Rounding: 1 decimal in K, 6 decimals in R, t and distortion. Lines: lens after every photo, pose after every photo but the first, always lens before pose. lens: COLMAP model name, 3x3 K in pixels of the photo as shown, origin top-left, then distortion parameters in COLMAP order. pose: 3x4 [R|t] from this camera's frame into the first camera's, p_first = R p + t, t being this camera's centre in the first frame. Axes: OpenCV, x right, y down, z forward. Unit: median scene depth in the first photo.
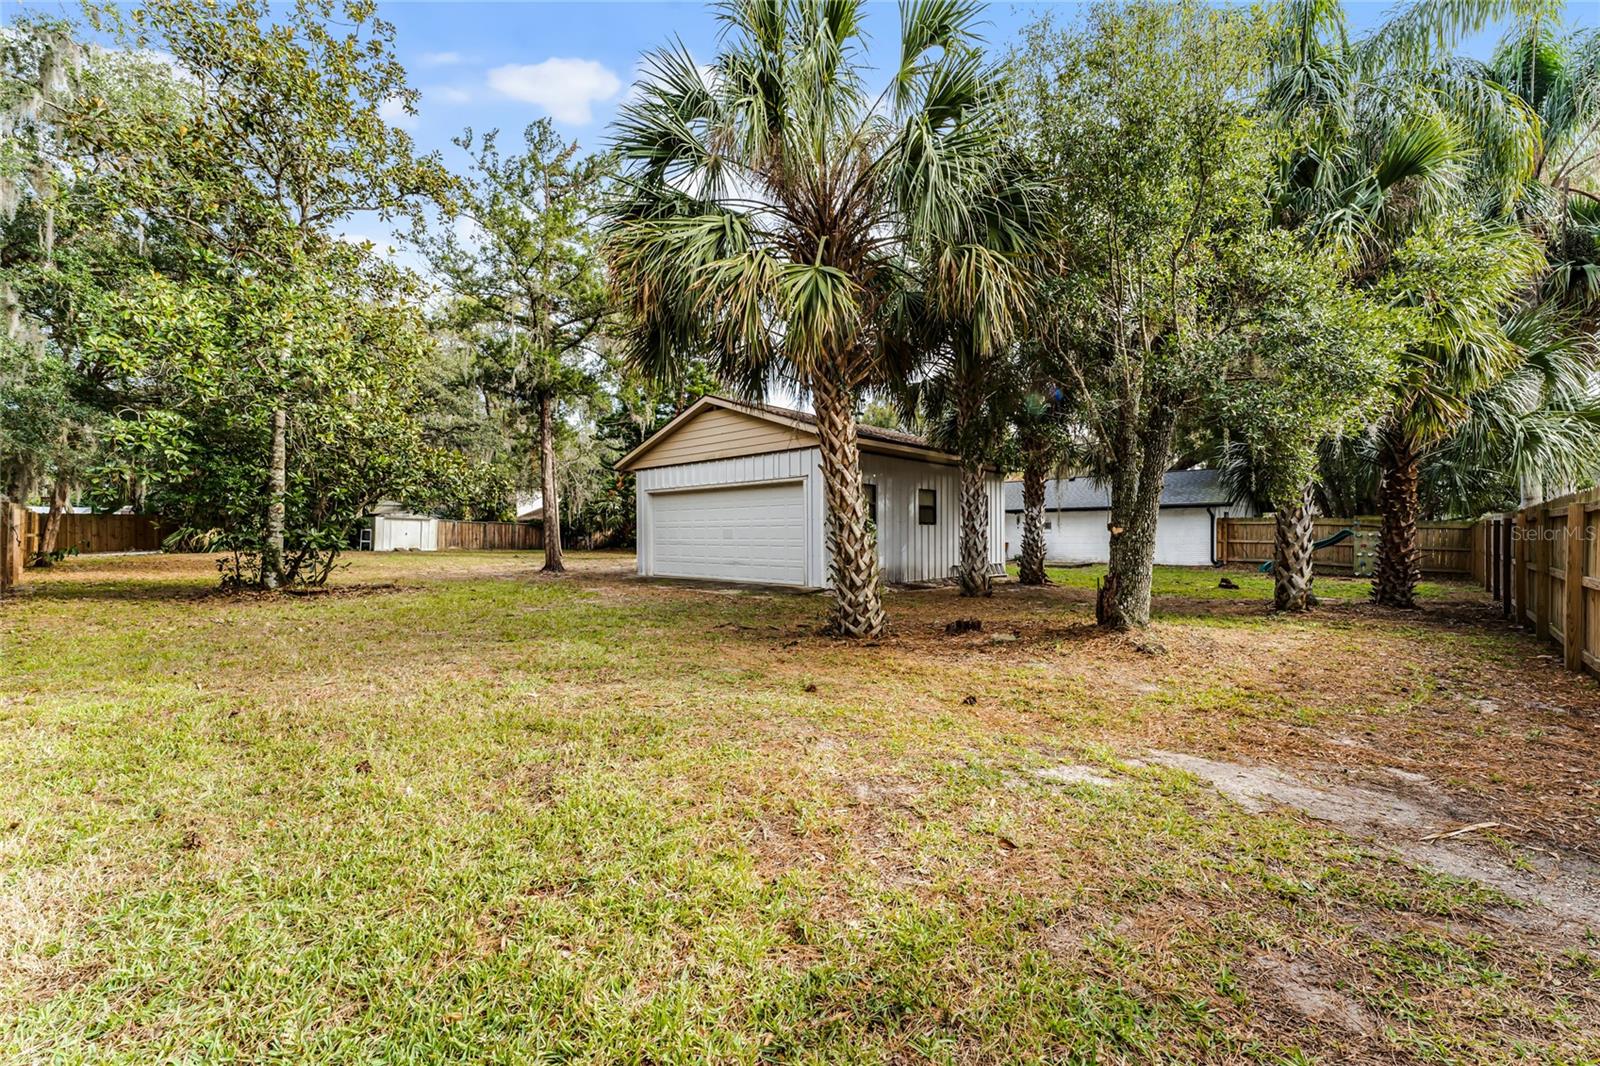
lens RADIAL K [[640.9, 0, 796.7], [0, 640.9, 535.0], [0, 0, 1]] dist [-0.005462, 0.000767]
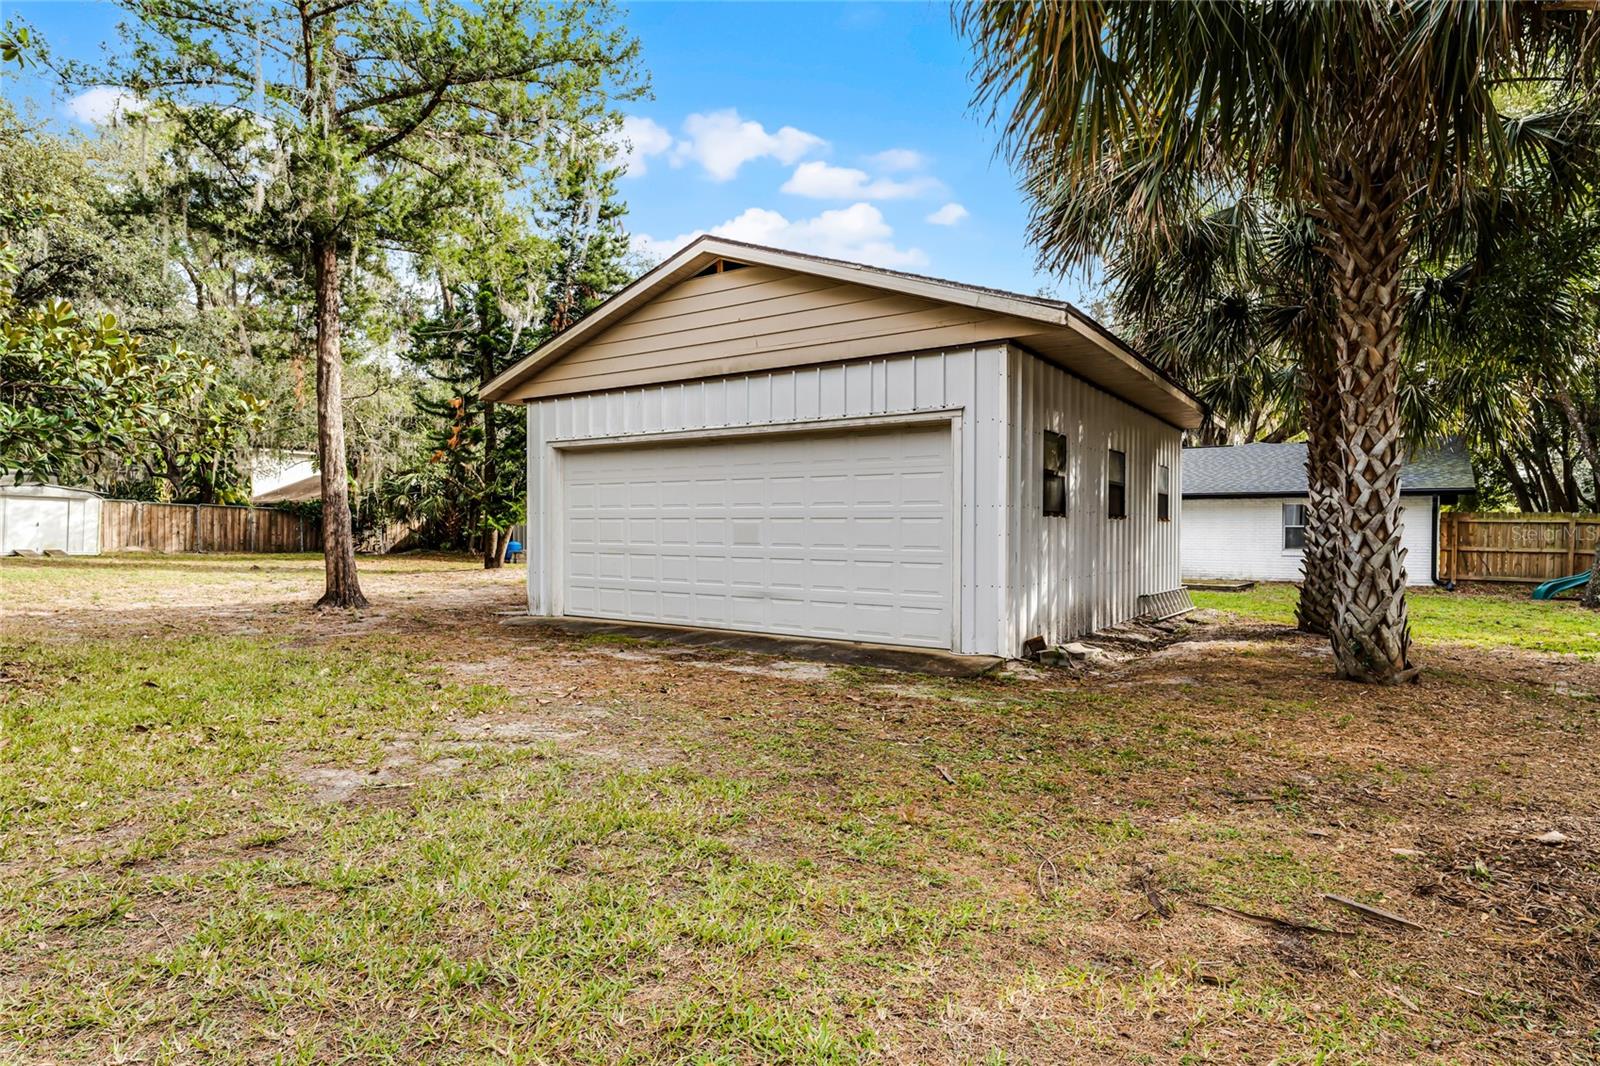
lens RADIAL K [[879.2, 0, 804.0], [0, 879.2, 537.7], [0, 0, 1]] dist [-0.001682, -0.000159]
pose [[0.988572, 0.006875, 0.150591, -0.132360], [-0.008263, 0.999929, 0.008593, -0.003903], [-0.150521, -0.009739, 0.988559, 0.280398]]
